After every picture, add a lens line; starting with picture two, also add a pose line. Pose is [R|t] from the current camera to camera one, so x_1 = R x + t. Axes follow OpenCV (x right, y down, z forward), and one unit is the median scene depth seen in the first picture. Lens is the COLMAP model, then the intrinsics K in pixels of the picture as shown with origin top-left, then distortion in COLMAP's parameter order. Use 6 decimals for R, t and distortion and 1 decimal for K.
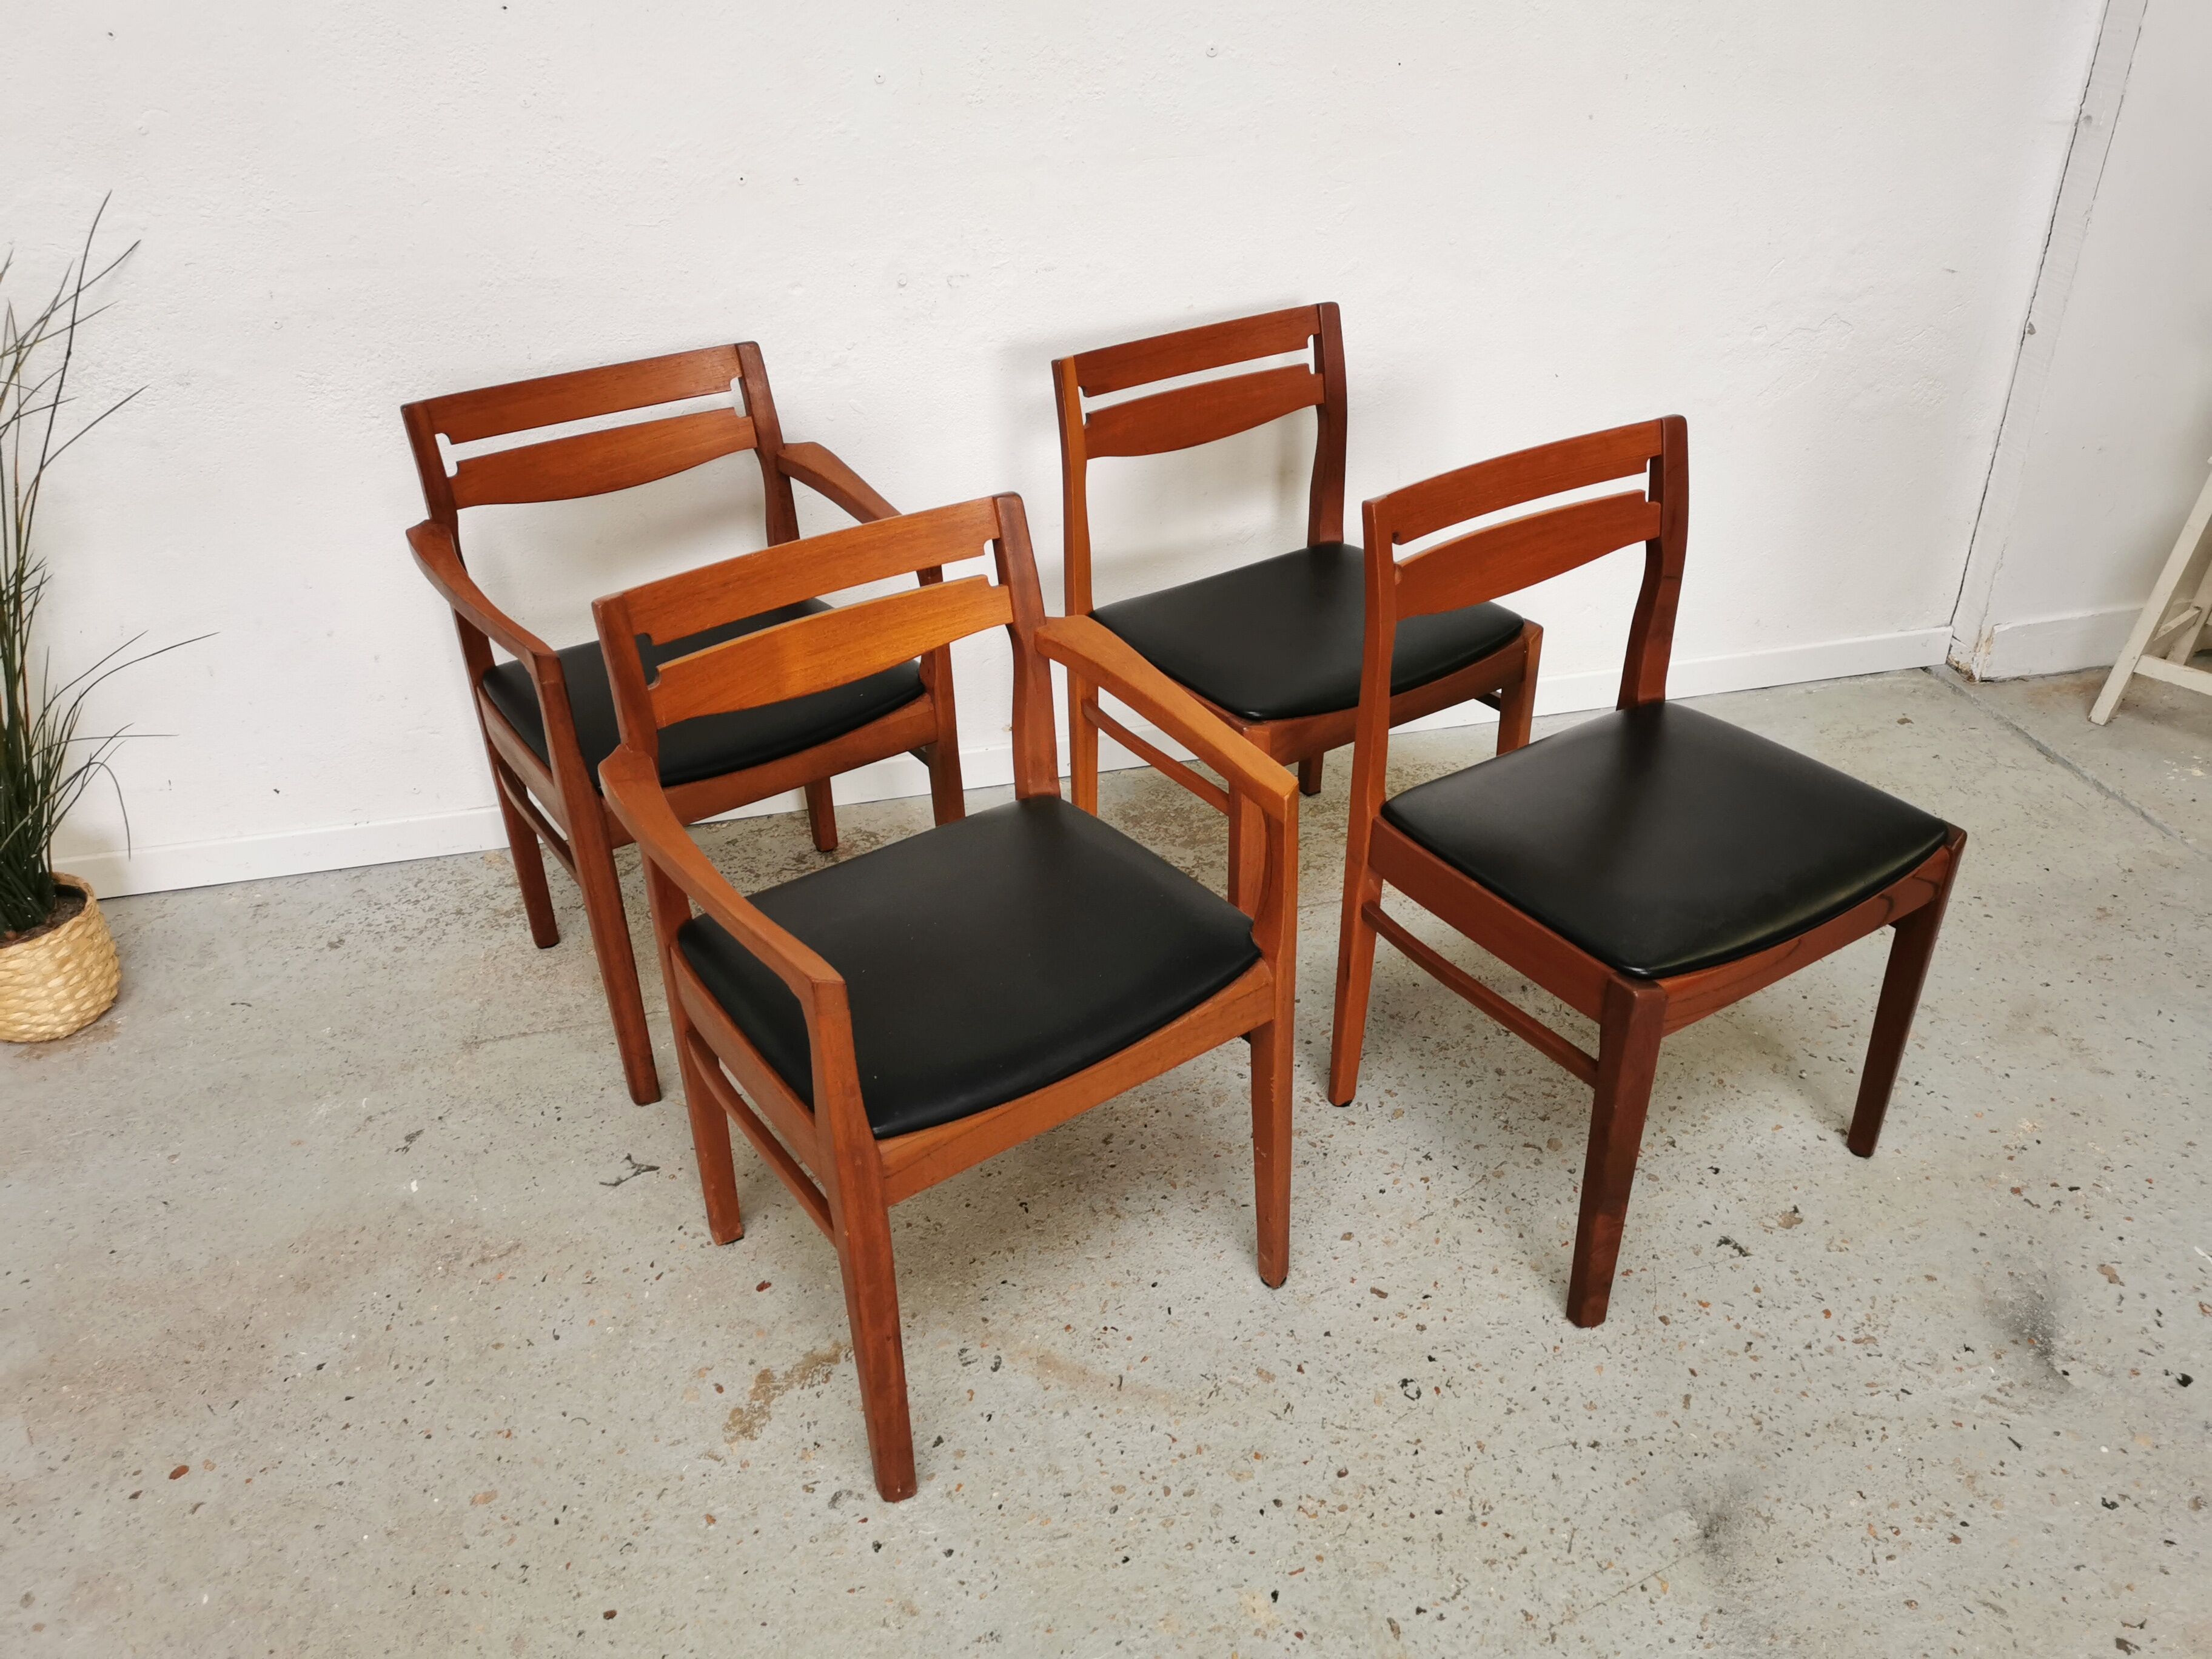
lens RADIAL K [[1692.3, 0, 1111.8], [0, 1692.3, 825.4], [0, 0, 1]] dist [0.073164, -0.080921]
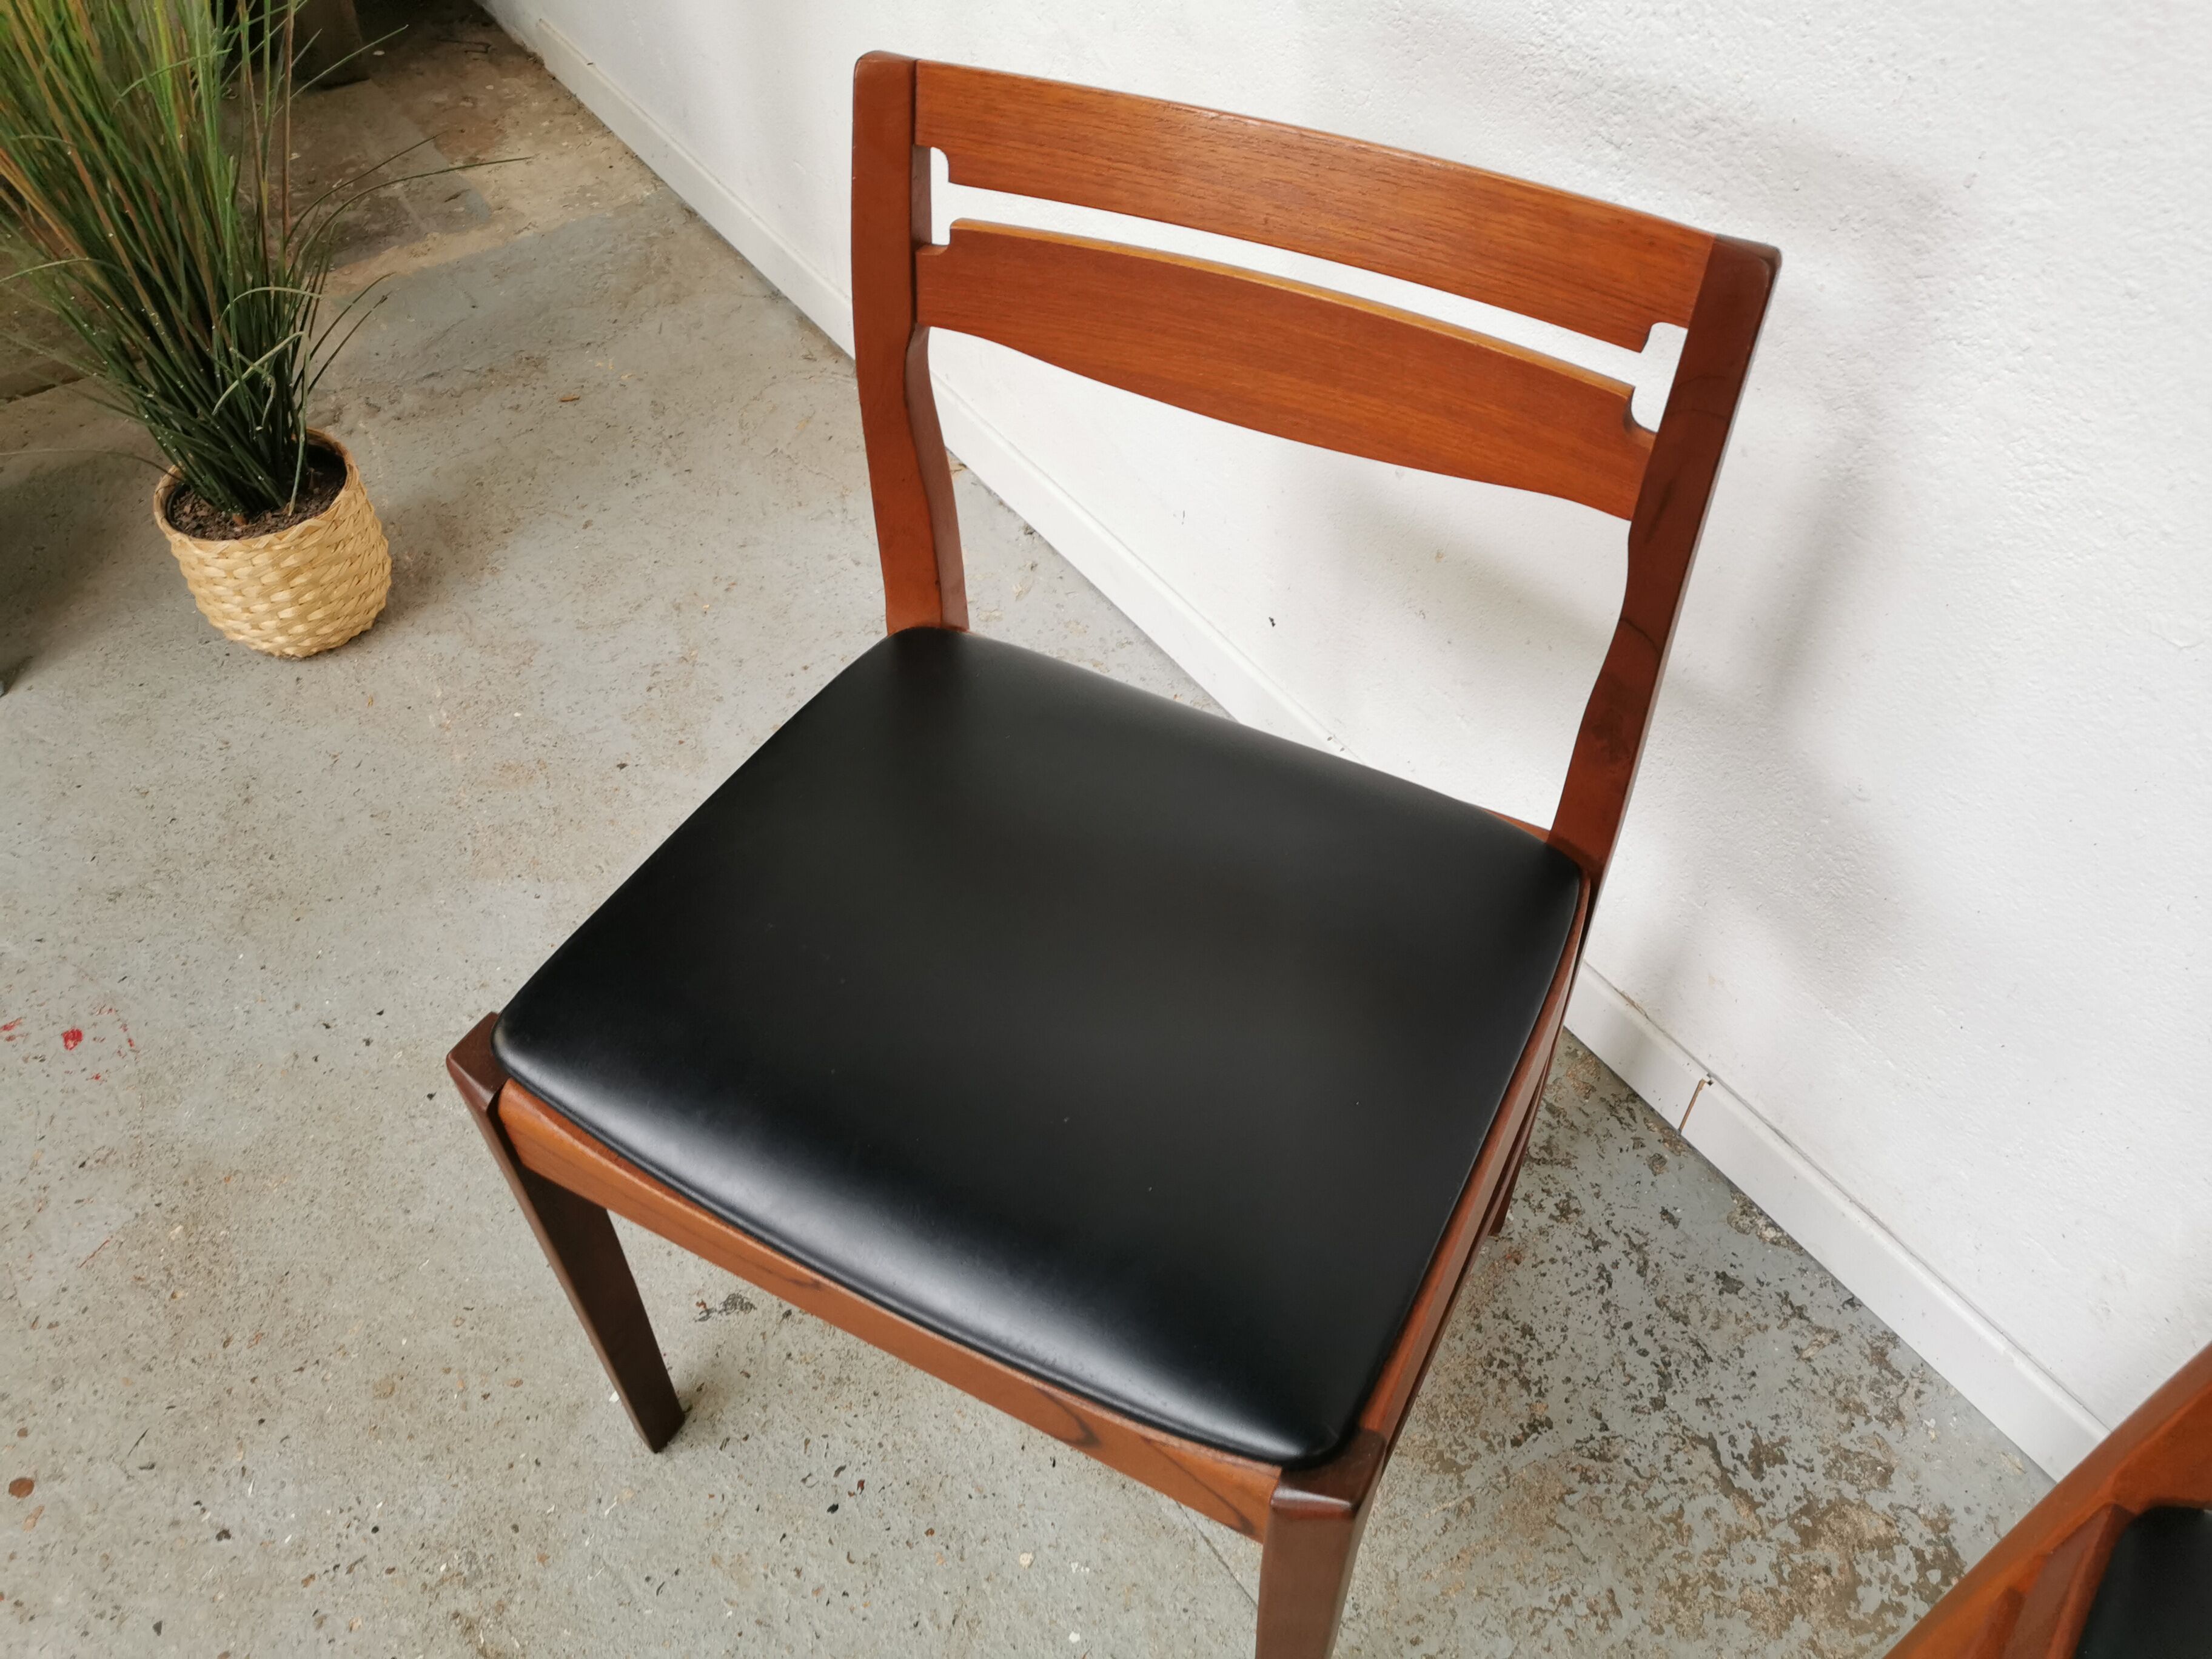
lens RADIAL K [[1695.1, 0, 1107.7], [0, 1695.1, 830.6], [0, 0, 1]] dist [0.069791, -0.079607]
pose [[0.371436, 0.700774, -0.609057, -0.123692], [-0.470416, 0.707599, 0.527270, -0.343119], [0.800465, 0.090663, 0.592483, 0.809916]]
